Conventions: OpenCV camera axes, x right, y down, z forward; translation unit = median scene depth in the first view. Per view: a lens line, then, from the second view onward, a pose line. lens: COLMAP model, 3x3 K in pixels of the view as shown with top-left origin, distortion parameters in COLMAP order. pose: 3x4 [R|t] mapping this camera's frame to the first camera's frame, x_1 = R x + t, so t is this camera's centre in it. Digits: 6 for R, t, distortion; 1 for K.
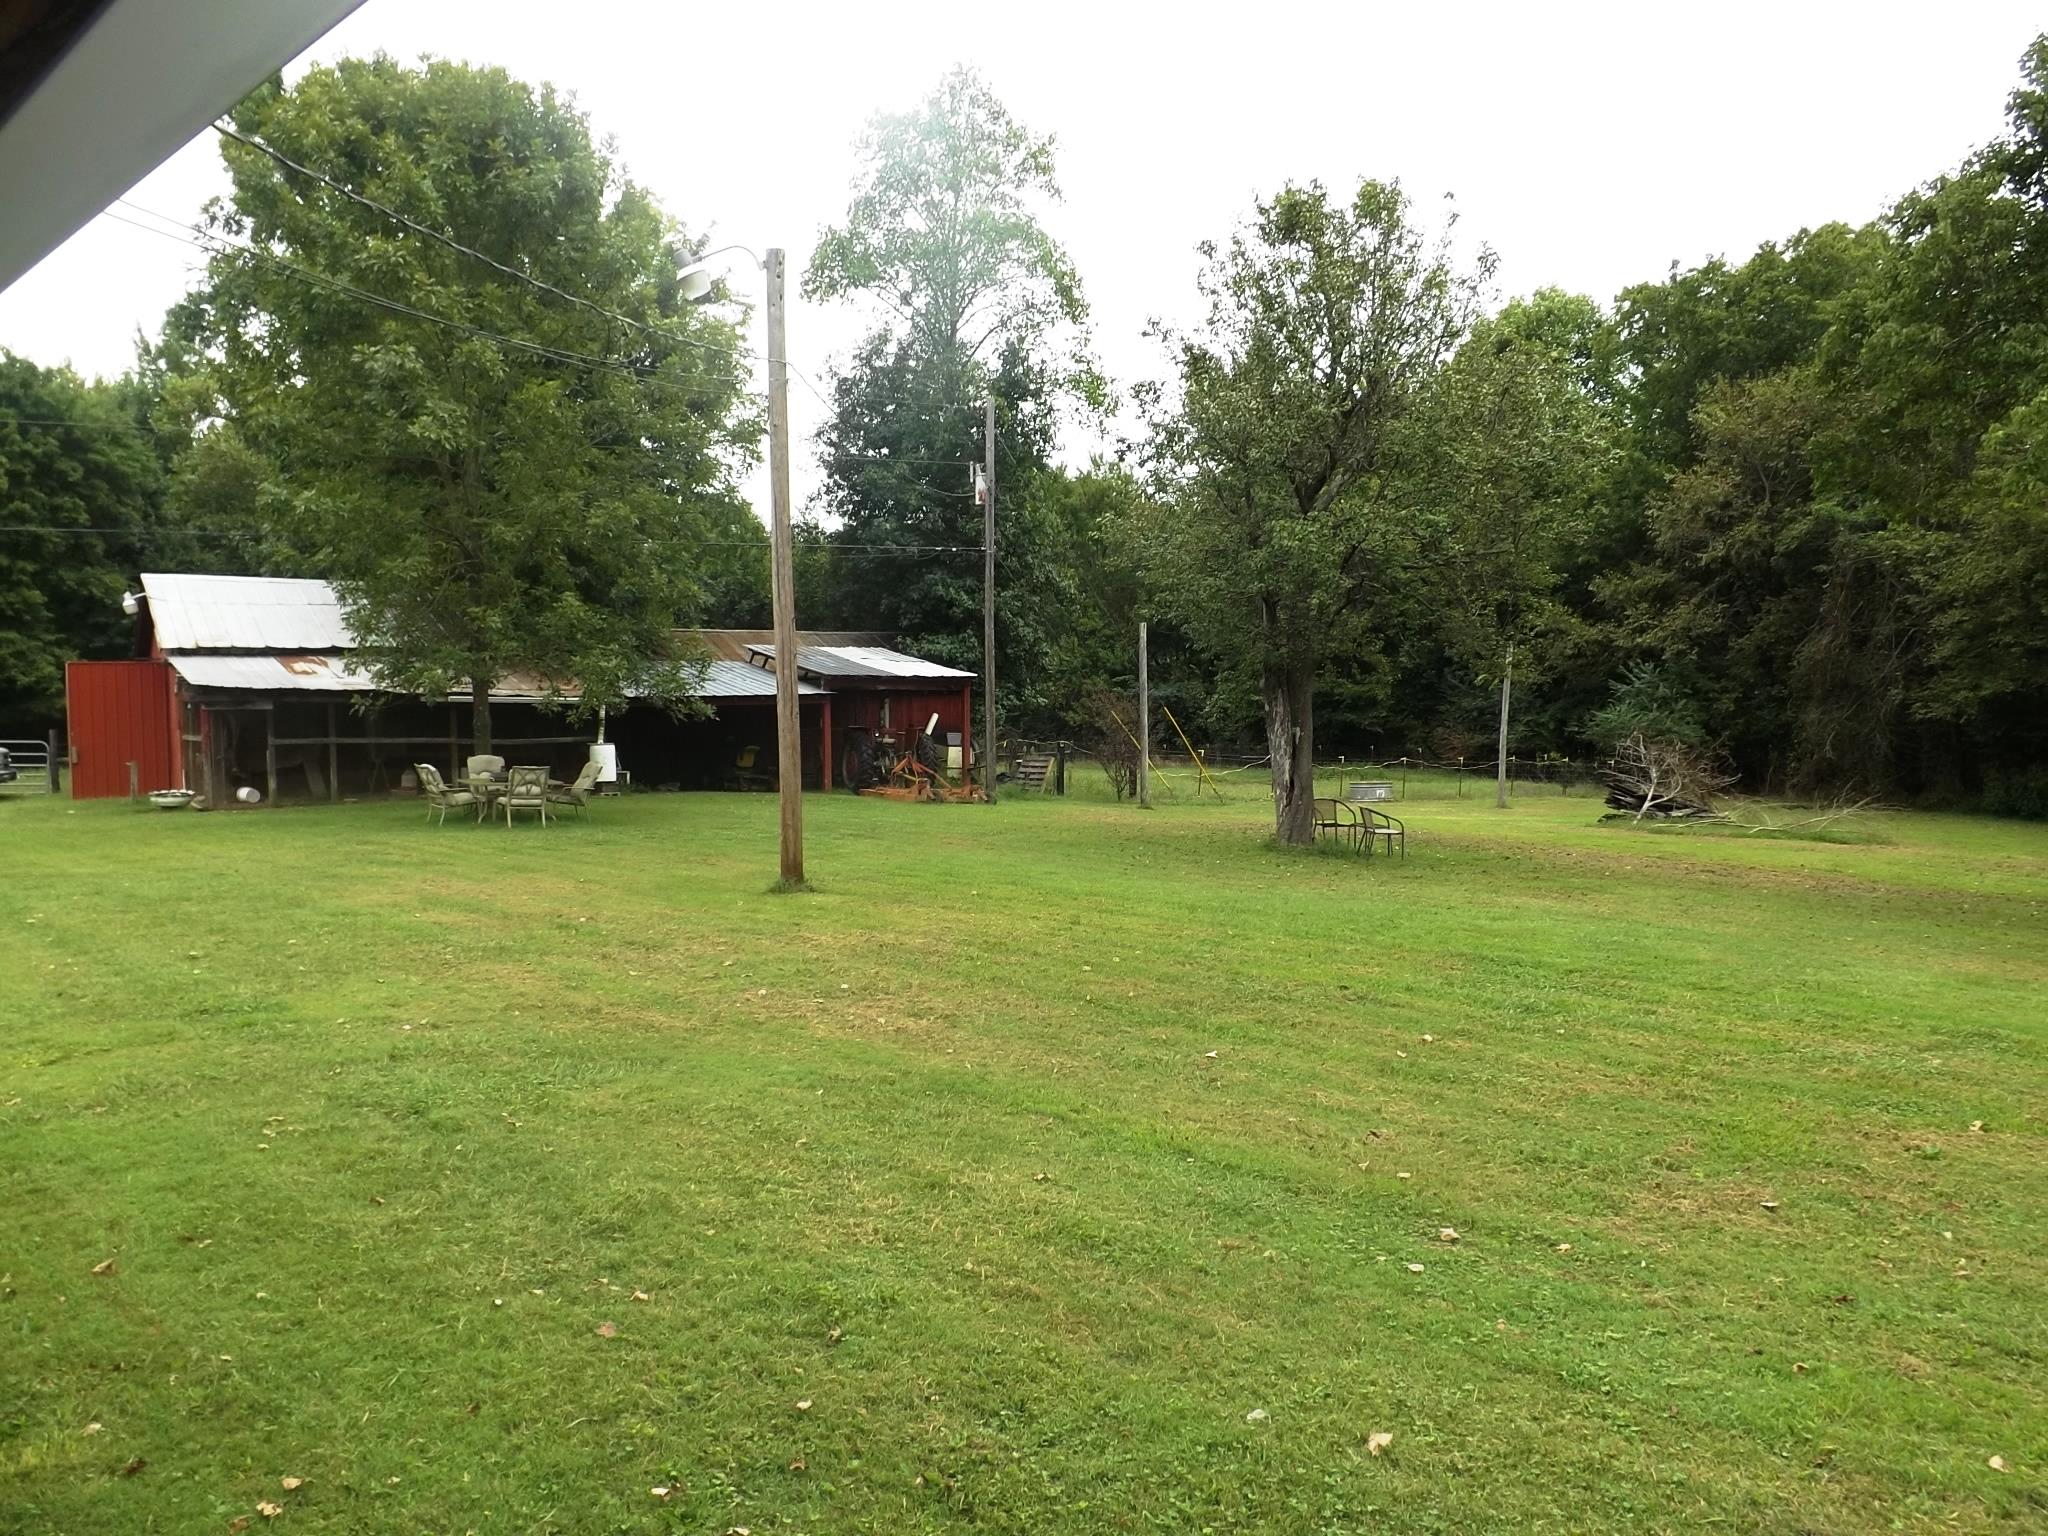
lens RADIAL K [[1475.2, 0, 1024.8], [0, 1475.2, 780.5], [0, 0, 1]] dist [-0.053131, 0.002224]
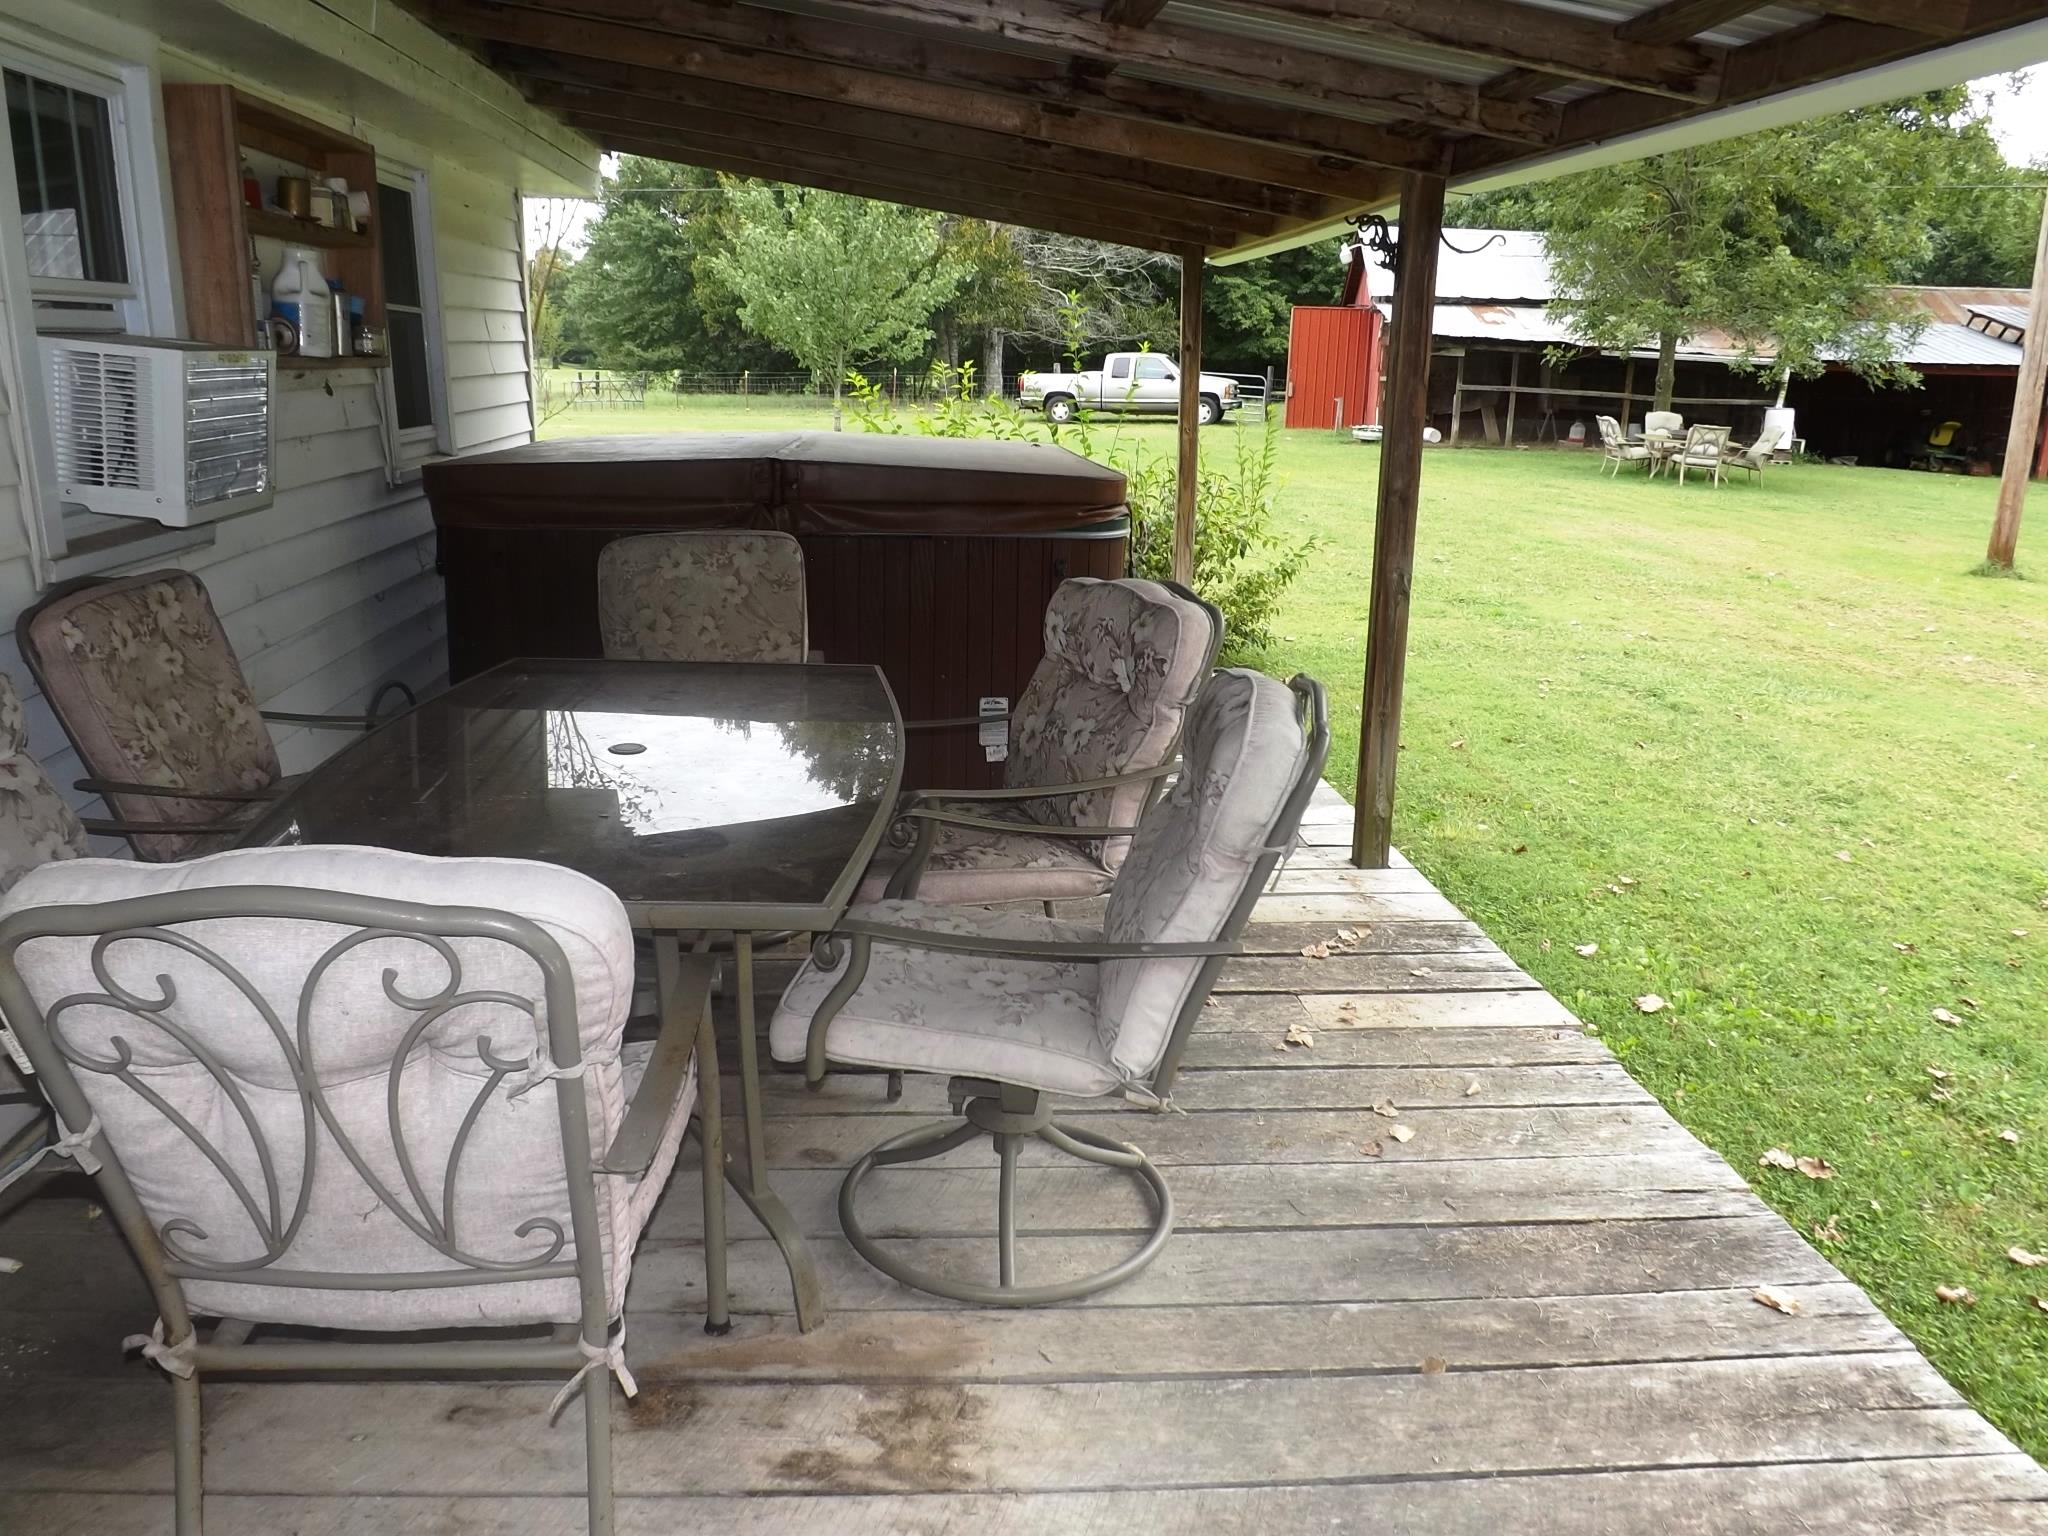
lens RADIAL K [[1518.3, 0, 1019.4], [0, 1518.3, 761.2], [0, 0, 1]] dist [-0.029597, -0.000703]
pose [[0.755781, 0.202377, -0.622767, -0.005362], [-0.070136, 0.970591, 0.230292, 0.008458], [0.651058, -0.130372, 0.747748, -0.106922]]
